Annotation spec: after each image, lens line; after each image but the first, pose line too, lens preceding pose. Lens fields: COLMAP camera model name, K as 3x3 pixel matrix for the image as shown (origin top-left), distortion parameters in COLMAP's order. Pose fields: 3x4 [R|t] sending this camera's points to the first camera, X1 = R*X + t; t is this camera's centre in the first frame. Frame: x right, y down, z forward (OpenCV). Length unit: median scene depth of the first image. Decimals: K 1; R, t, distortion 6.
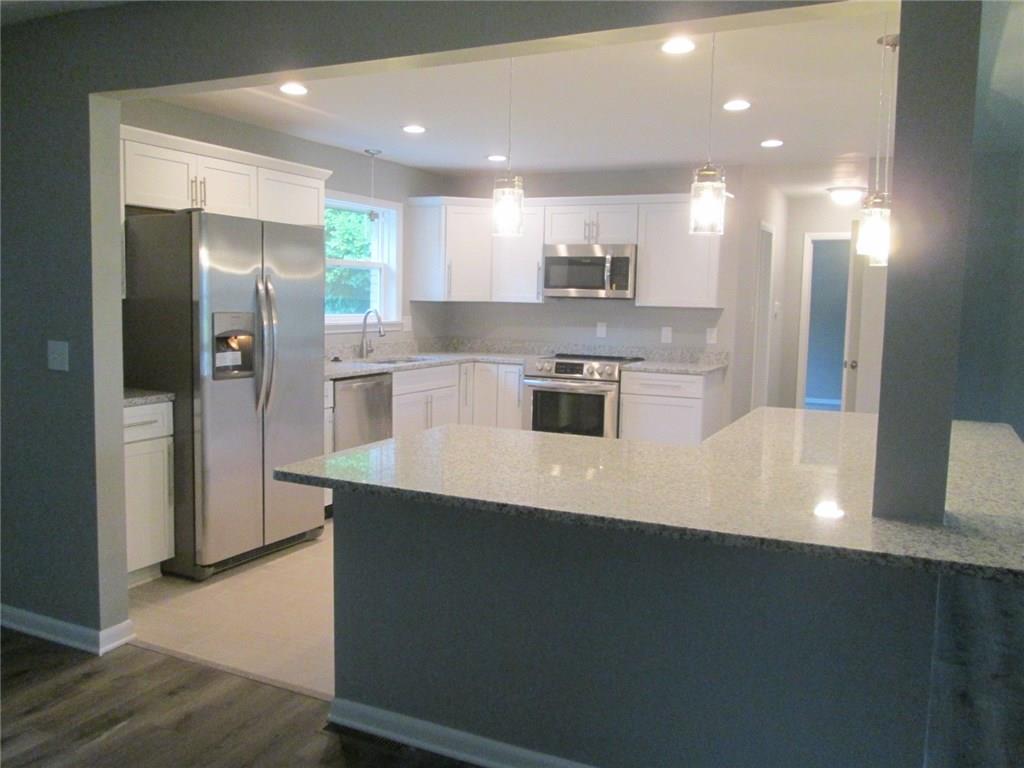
lens RADIAL K [[867.8, 0, 512.0], [0, 867.8, 384.0], [0, 0, 1]] dist [0.001028, -0.002515]
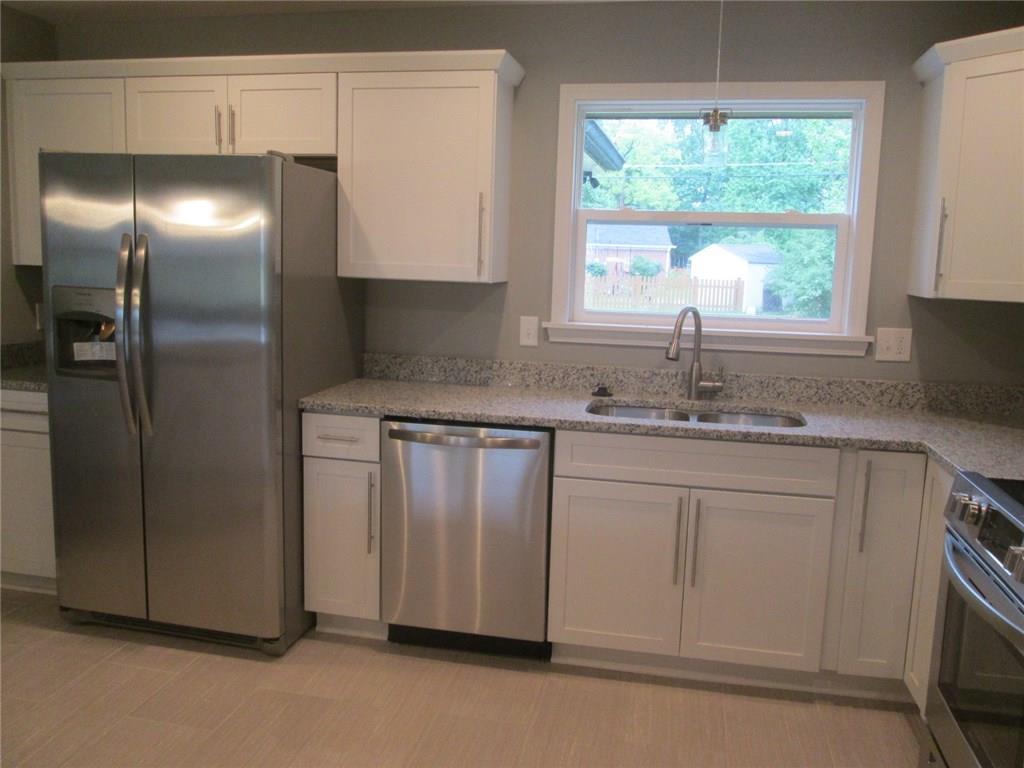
lens RADIAL K [[867.8, 0, 512.0], [0, 867.8, 384.0], [0, 0, 1]] dist [0.001028, -0.002515]
pose [[0.219811, 0.114409, -0.968811, 0.318332], [-0.123653, 0.988357, 0.088662, -0.073676], [0.967674, 0.100308, 0.231398, 0.796392]]
